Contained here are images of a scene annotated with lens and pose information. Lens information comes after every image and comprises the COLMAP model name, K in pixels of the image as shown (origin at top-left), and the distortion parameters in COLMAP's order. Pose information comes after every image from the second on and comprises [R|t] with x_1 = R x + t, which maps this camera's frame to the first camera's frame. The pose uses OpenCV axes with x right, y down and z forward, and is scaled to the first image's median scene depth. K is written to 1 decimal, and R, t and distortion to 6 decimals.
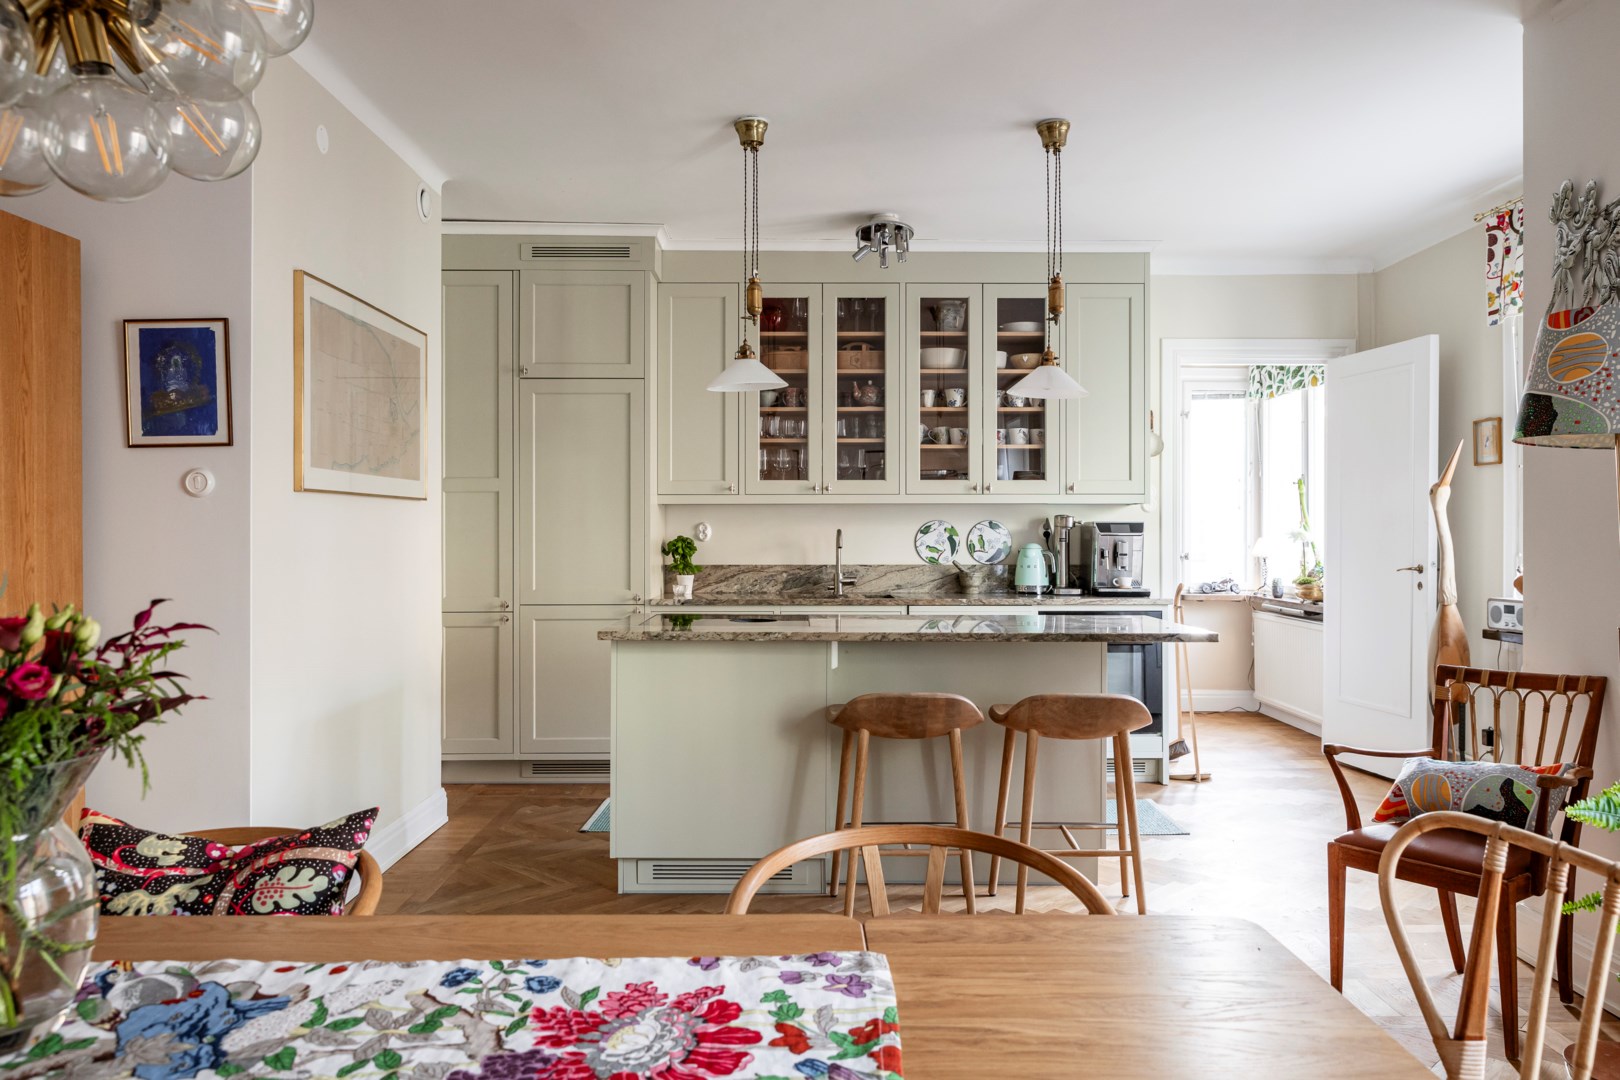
lens RADIAL K [[1156.1, 0, 809.2], [0, 1156.1, 519.7], [0, 0, 1]] dist [0.009834, 0.003779]
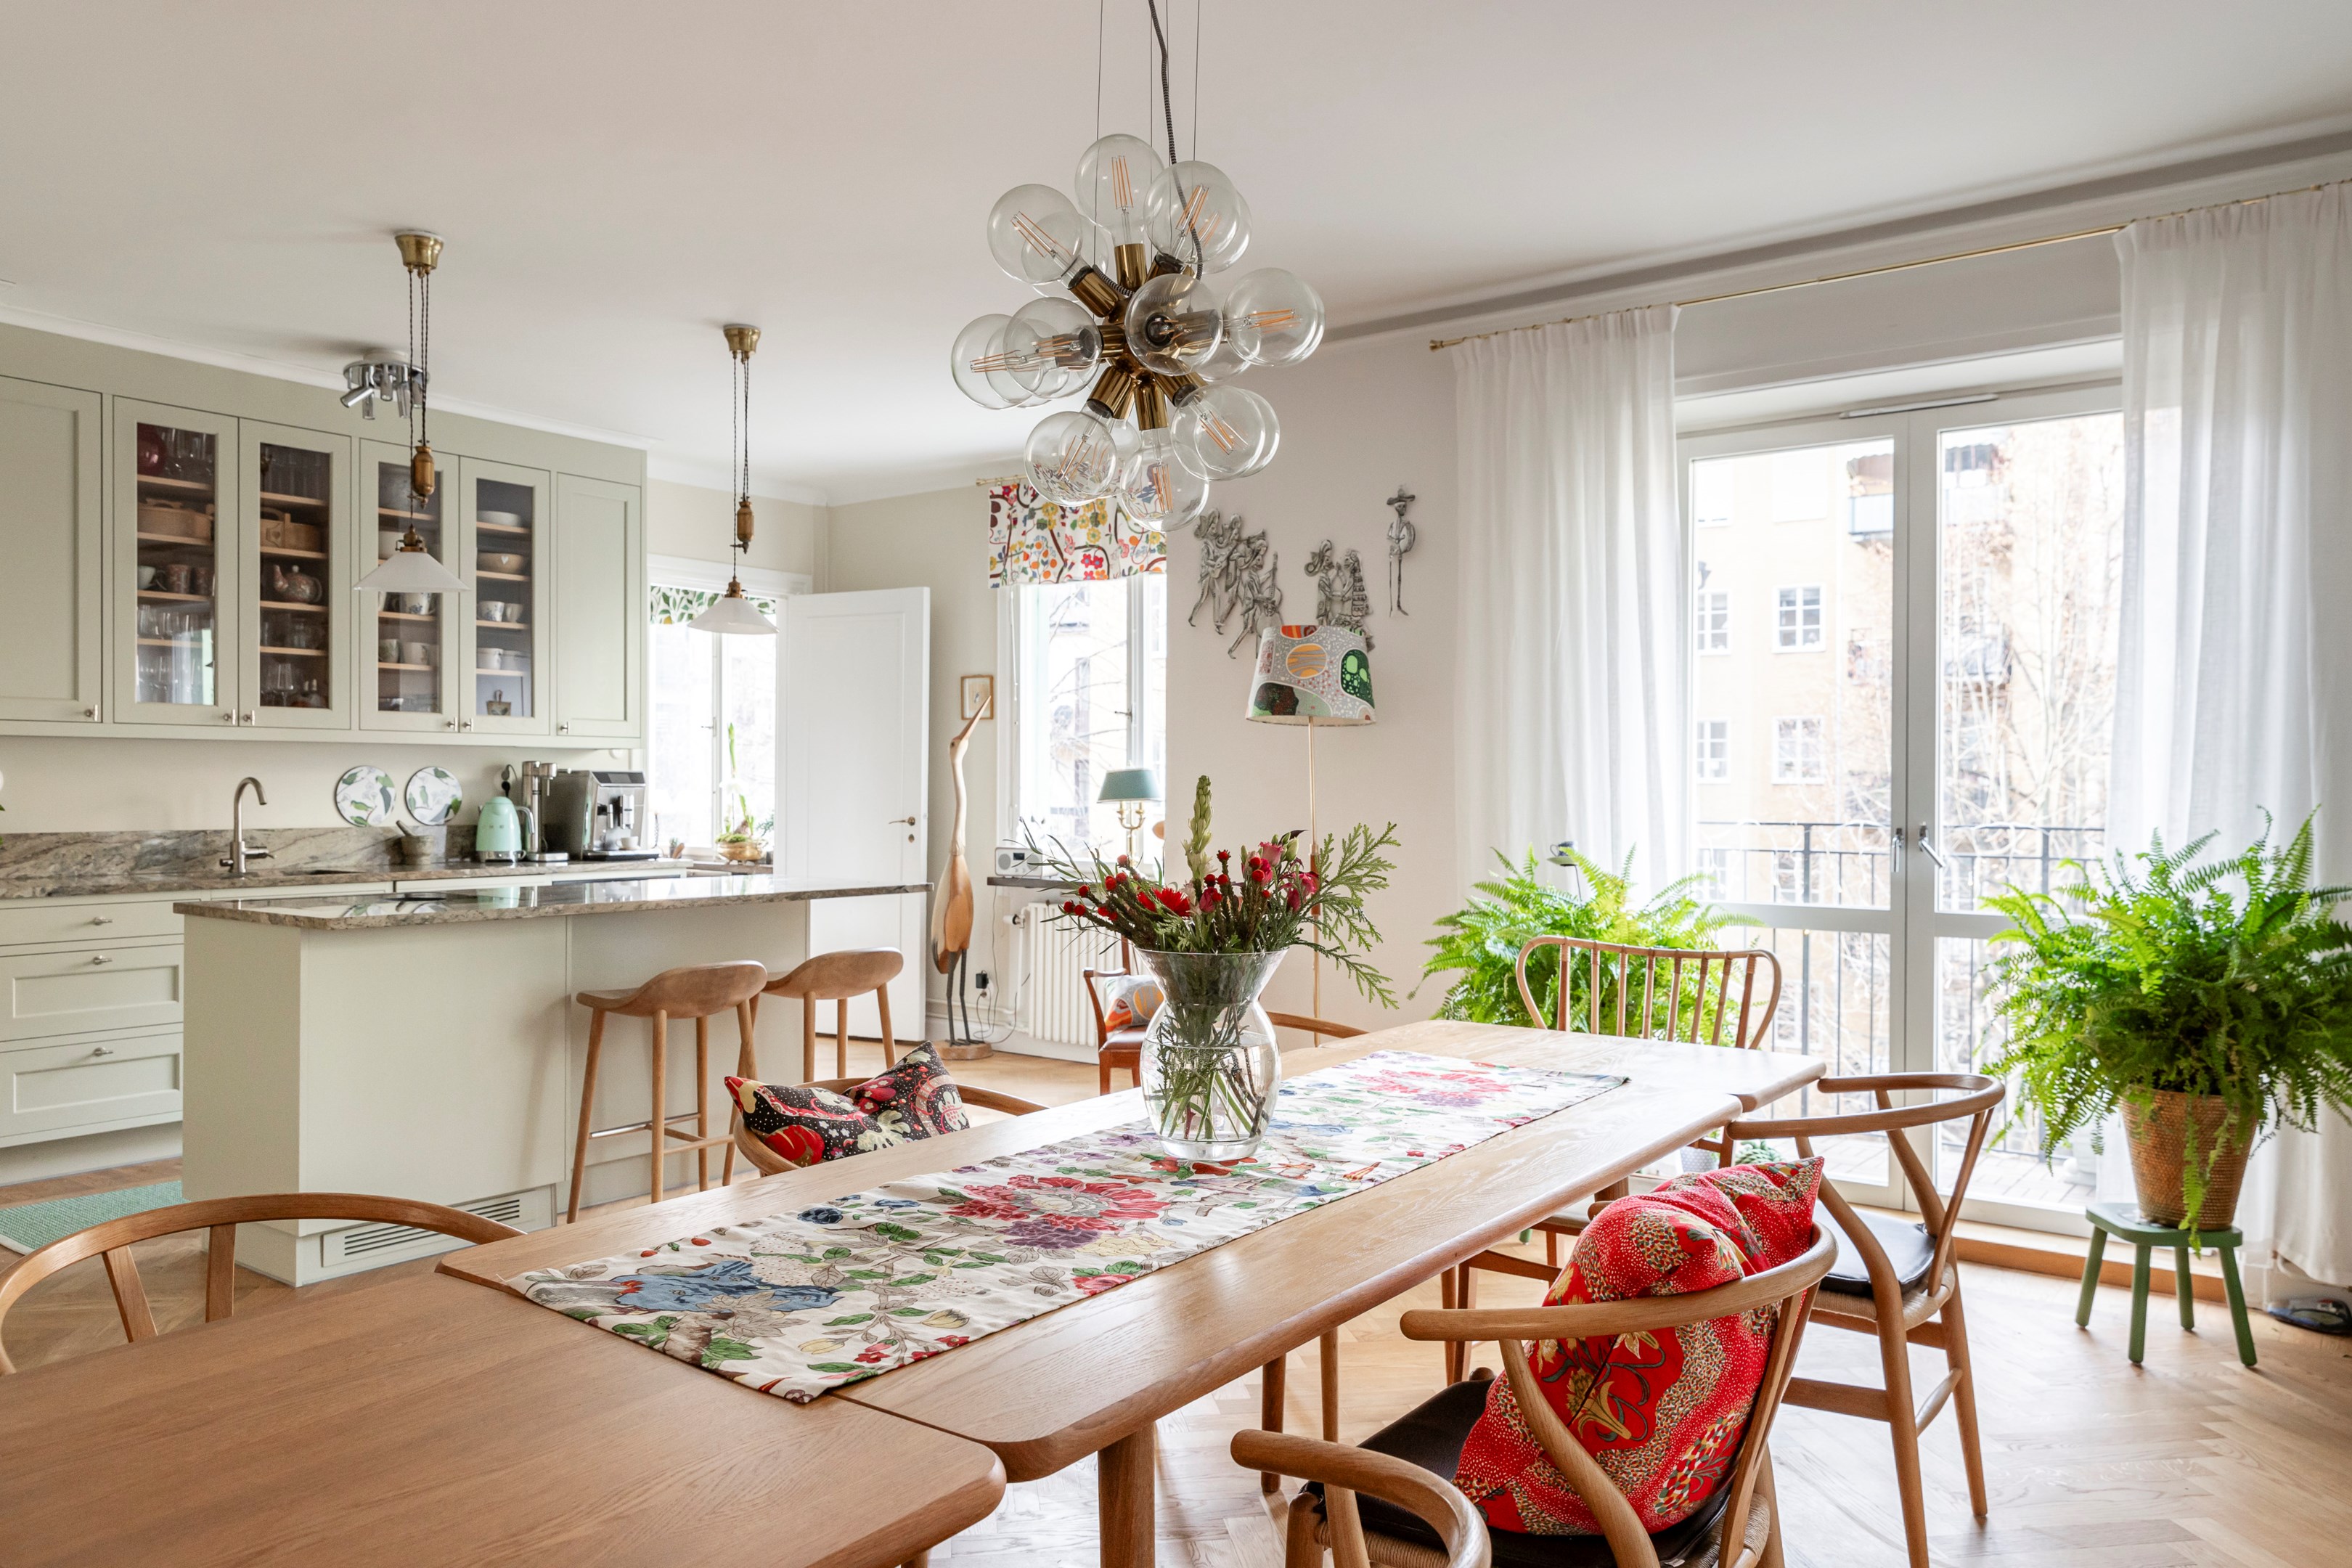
lens RADIAL K [[1674.9, 0, 1176.0], [0, 1674.9, 784.0], [0, 0, 1]] dist [-0.001436, -0.001269]
pose [[0.601778, 0.003769, 0.798654, -0.444715], [-0.010852, 0.999935, 0.003457, 0.002864], [-0.798589, -0.010747, 0.601780, -0.041178]]
